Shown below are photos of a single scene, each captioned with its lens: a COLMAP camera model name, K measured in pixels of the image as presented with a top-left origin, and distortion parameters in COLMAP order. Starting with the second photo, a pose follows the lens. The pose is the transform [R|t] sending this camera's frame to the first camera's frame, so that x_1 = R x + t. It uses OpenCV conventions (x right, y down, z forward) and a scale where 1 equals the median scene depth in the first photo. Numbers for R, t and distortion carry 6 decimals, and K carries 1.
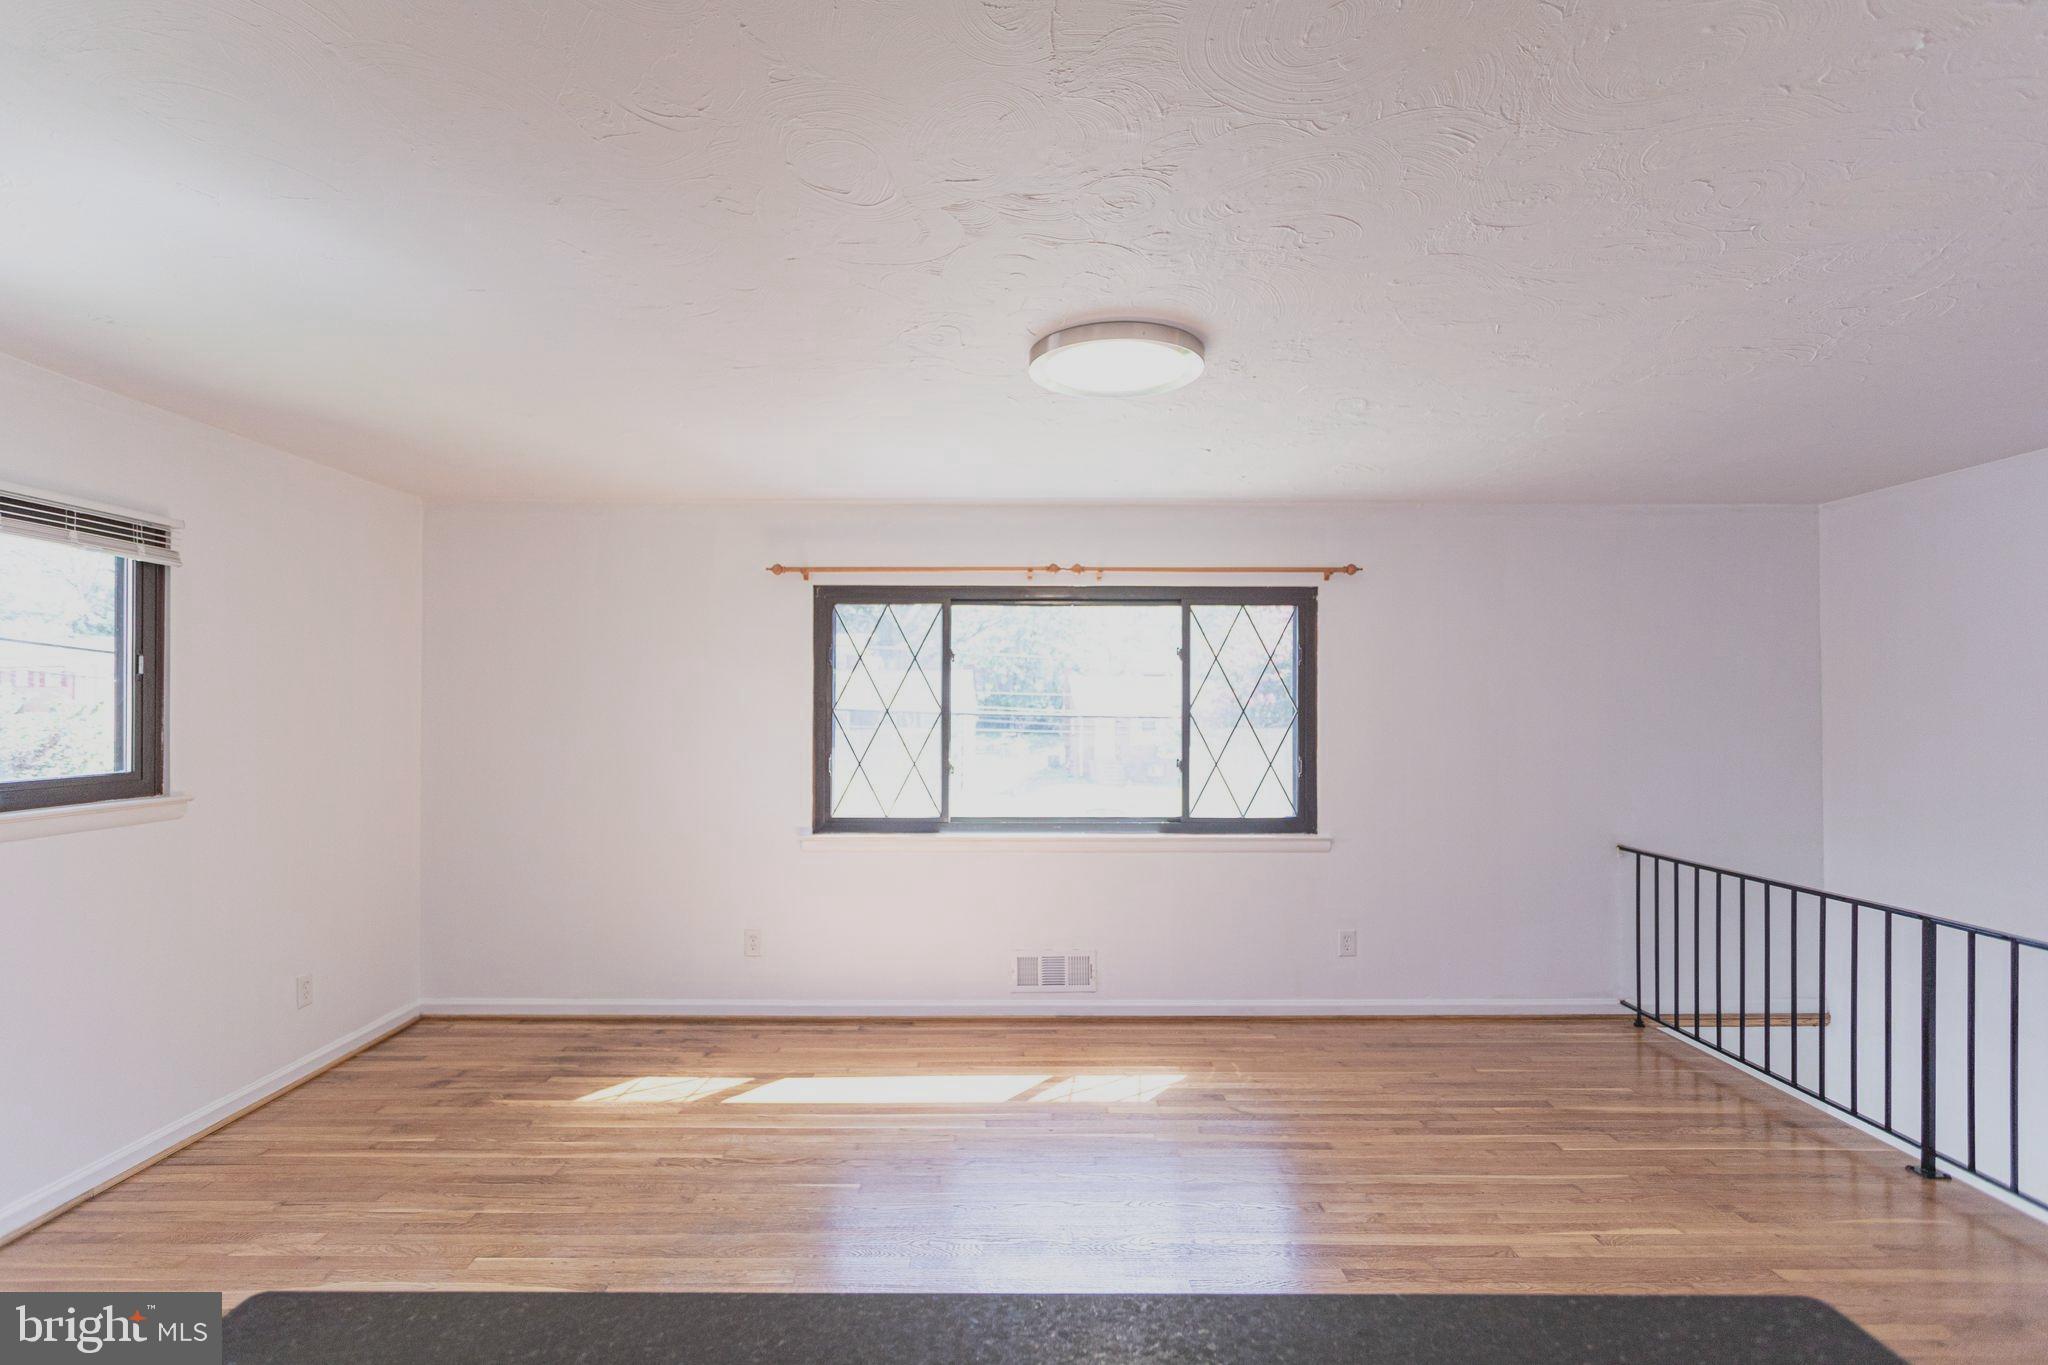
lens RADIAL K [[962.7, 0, 1031.9], [0, 962.7, 709.7], [0, 0, 1]] dist [0.004474, 0.000698]
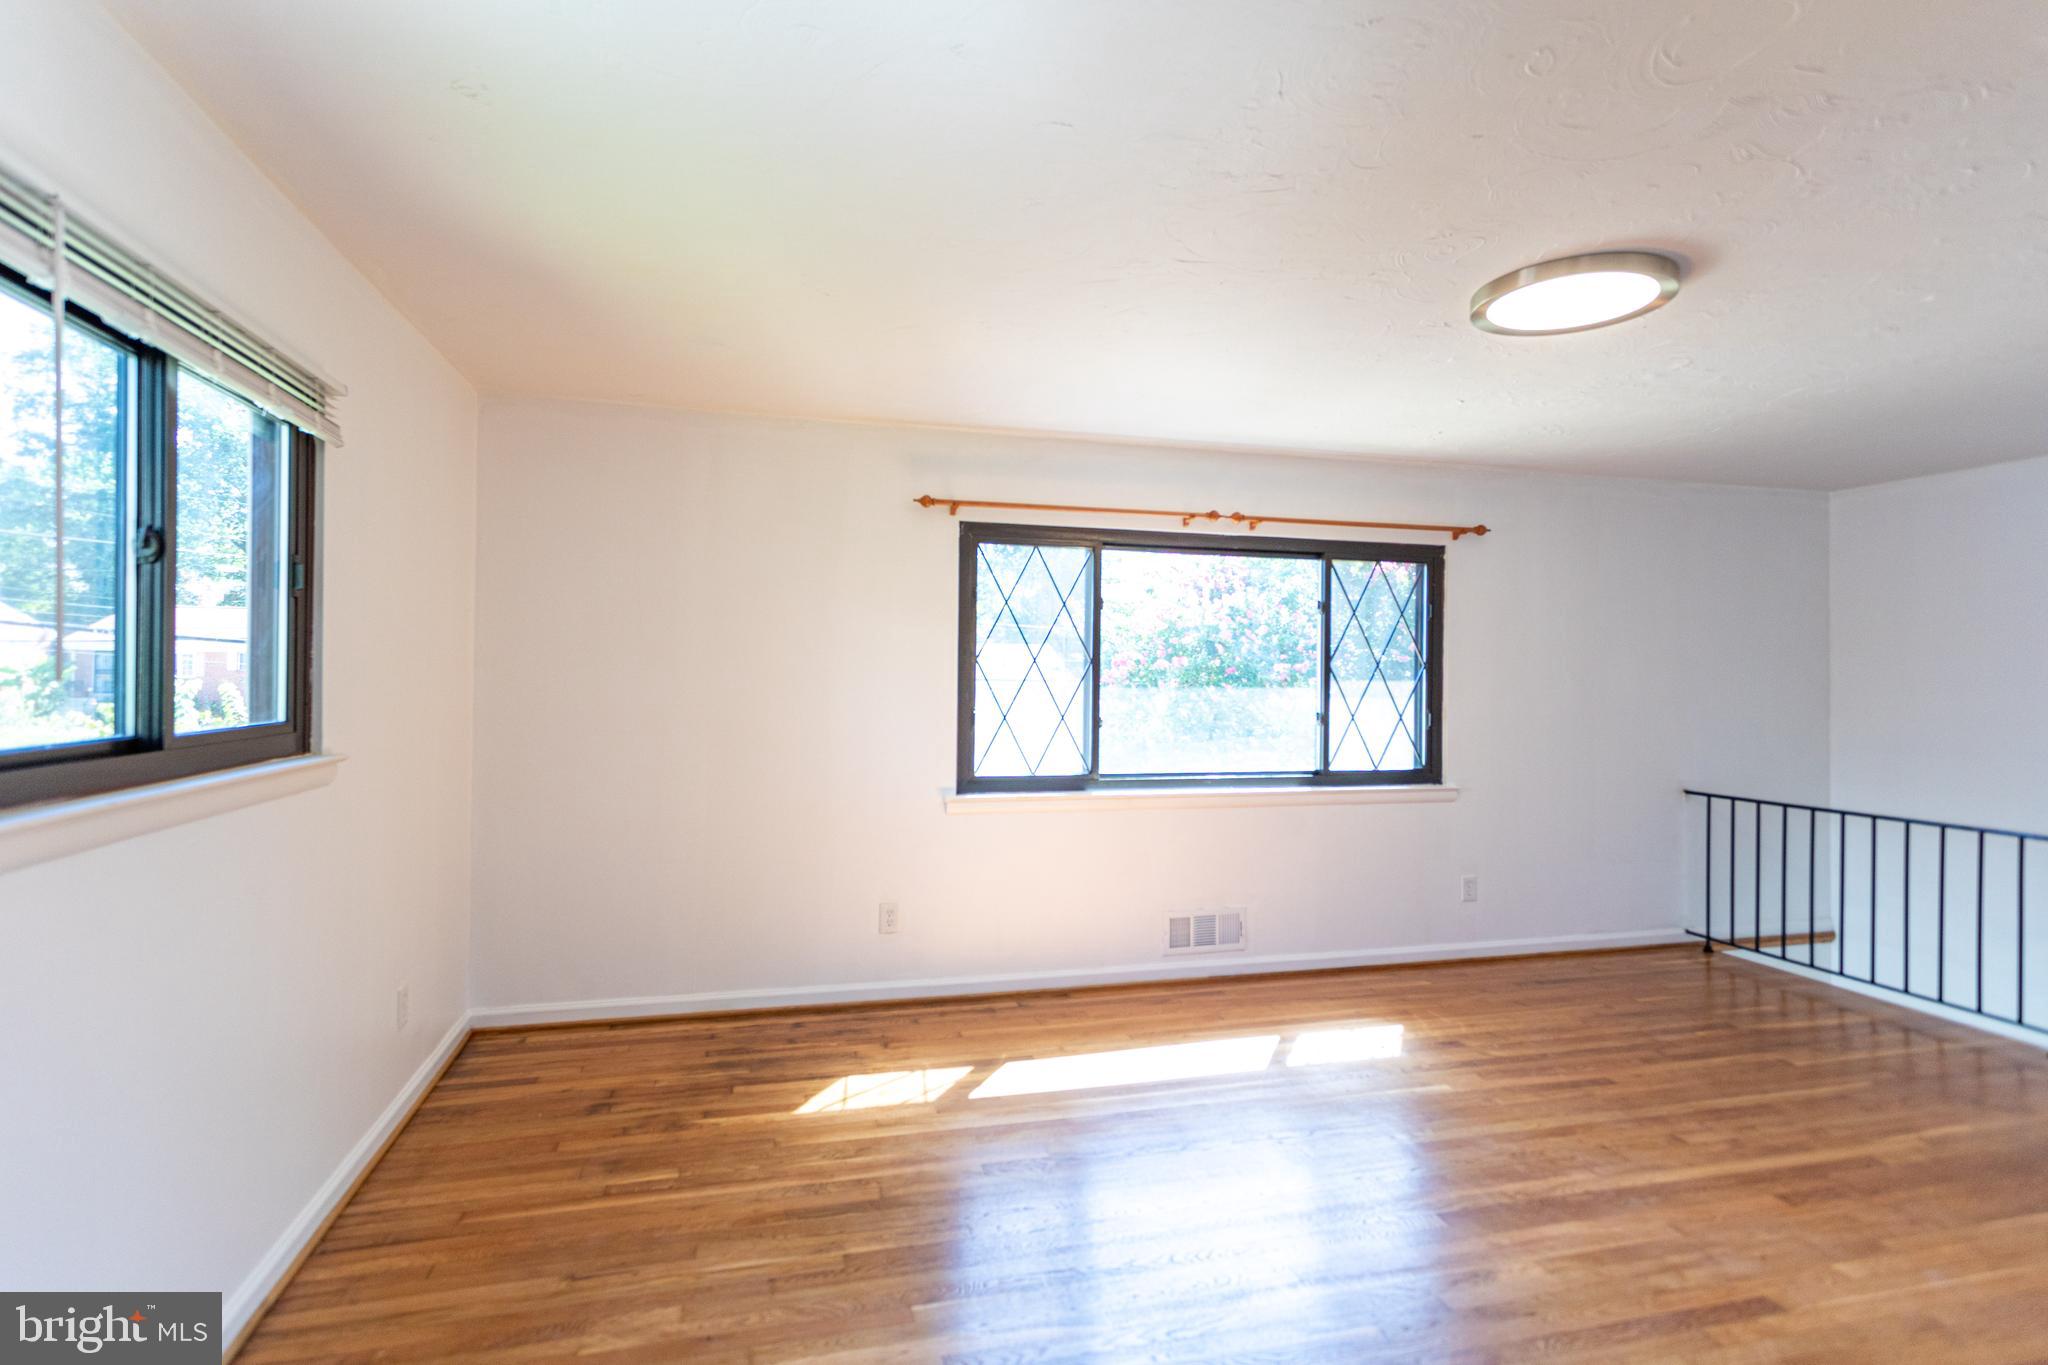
lens RADIAL K [[962.7, 0, 1034.0], [0, 962.7, 674.1], [0, 0, 1]] dist [0.004474, 0.000698]
pose [[0.970009, 0.009508, 0.242882, -0.398769], [-0.008966, 0.999954, -0.003337, 0.018575], [-0.242902, 0.001059, 0.970050, 0.106571]]
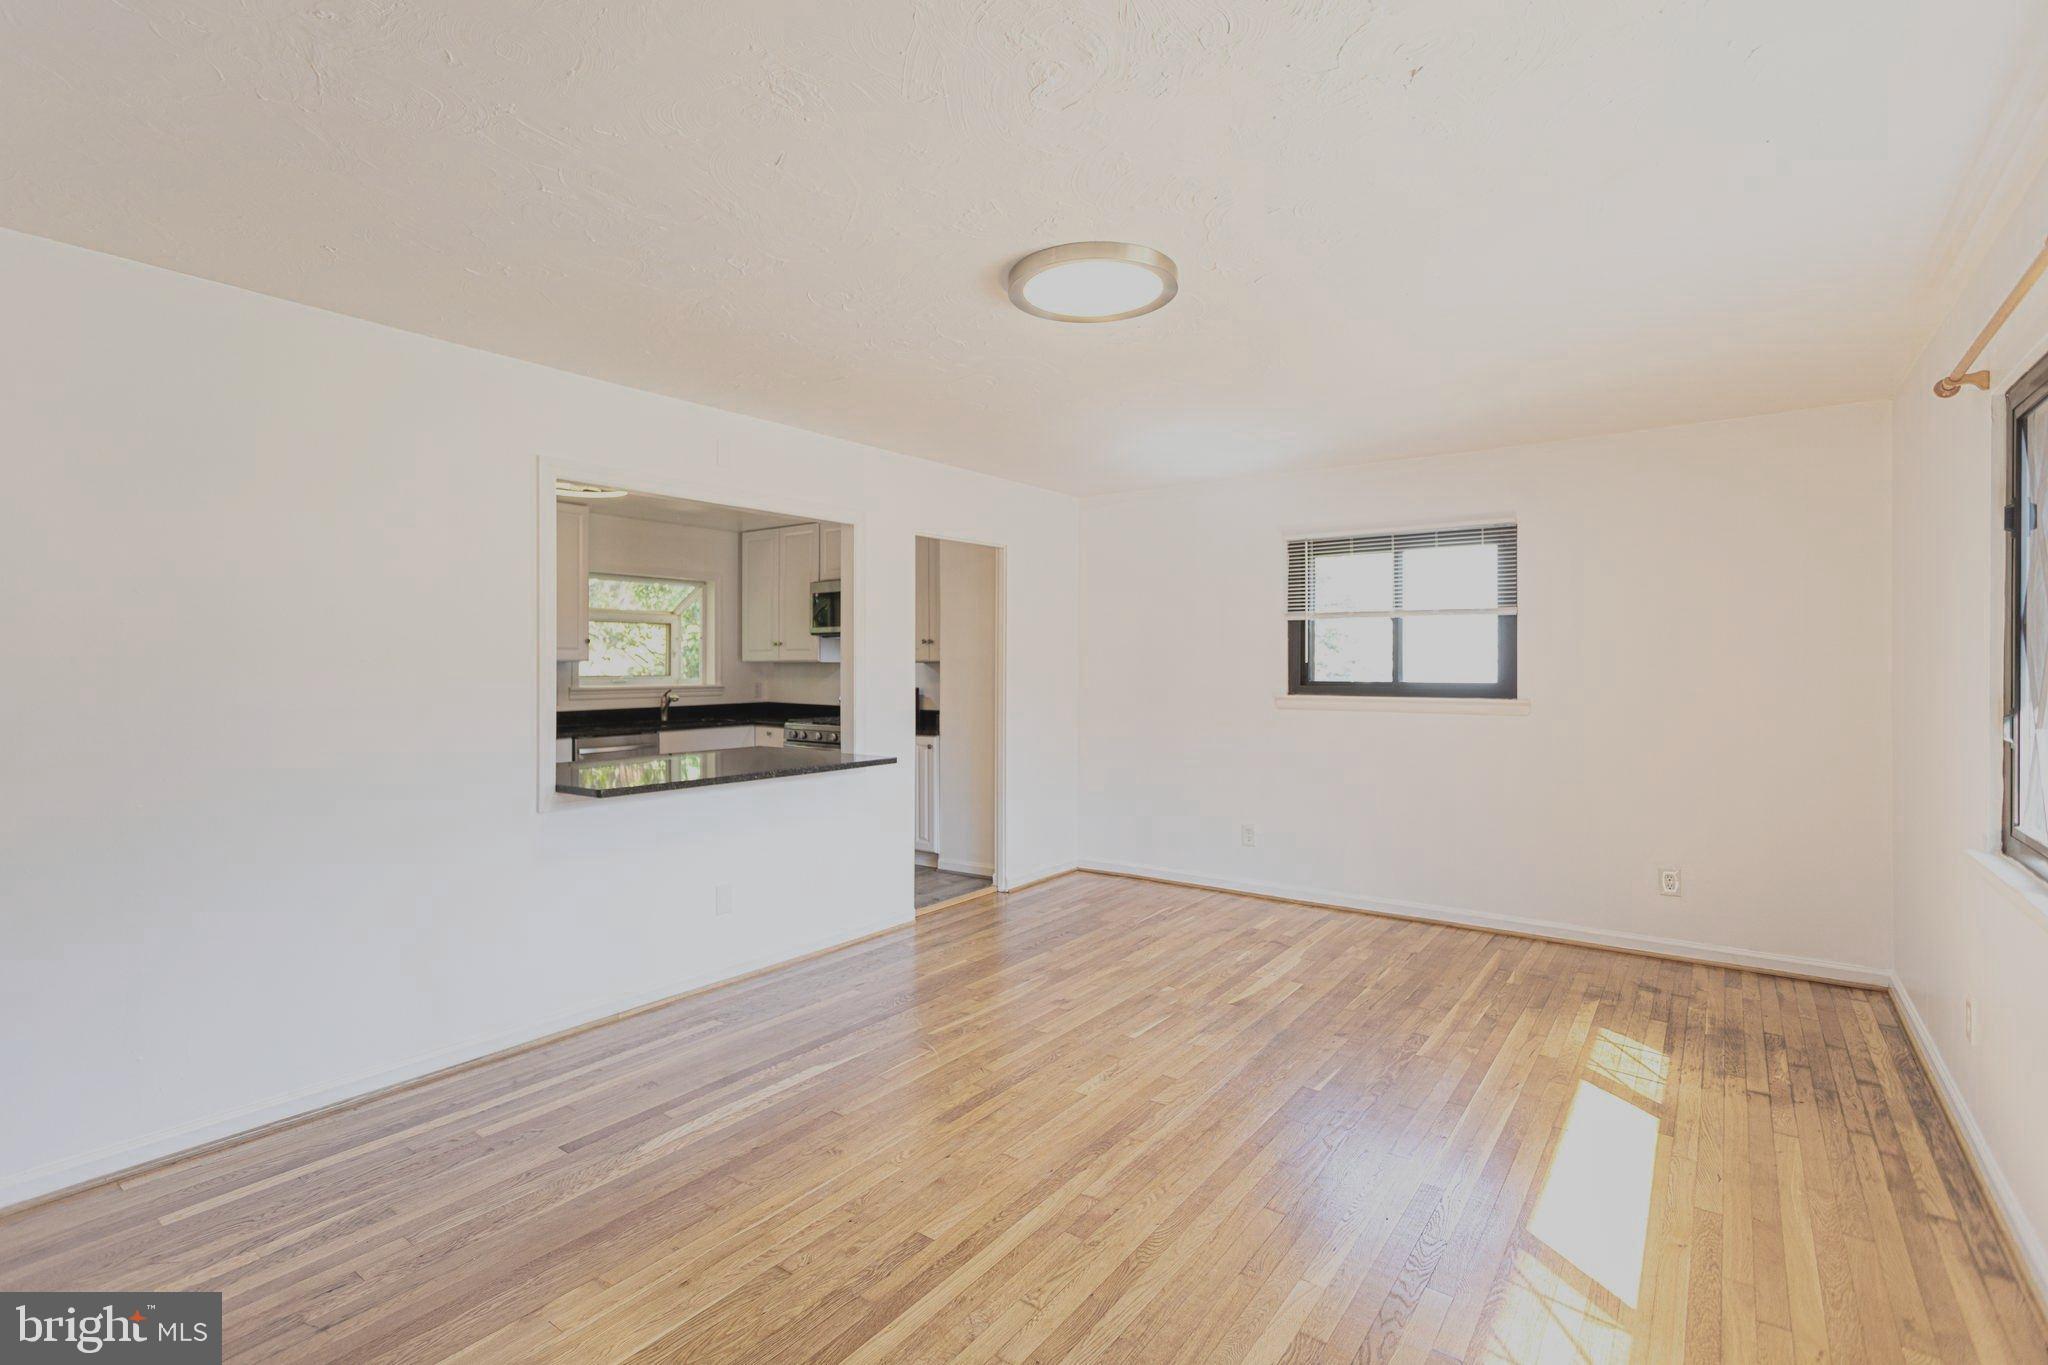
lens RADIAL K [[962.7, 0, 1033.3], [0, 962.7, 668.1], [0, 0, 1]] dist [0.004474, 0.000698]
pose [[-0.572954, 0.011977, -0.819500, 0.581998], [-0.005152, 0.999821, 0.018215, 0.009025], [0.819571, 0.014658, -0.572790, 0.909294]]
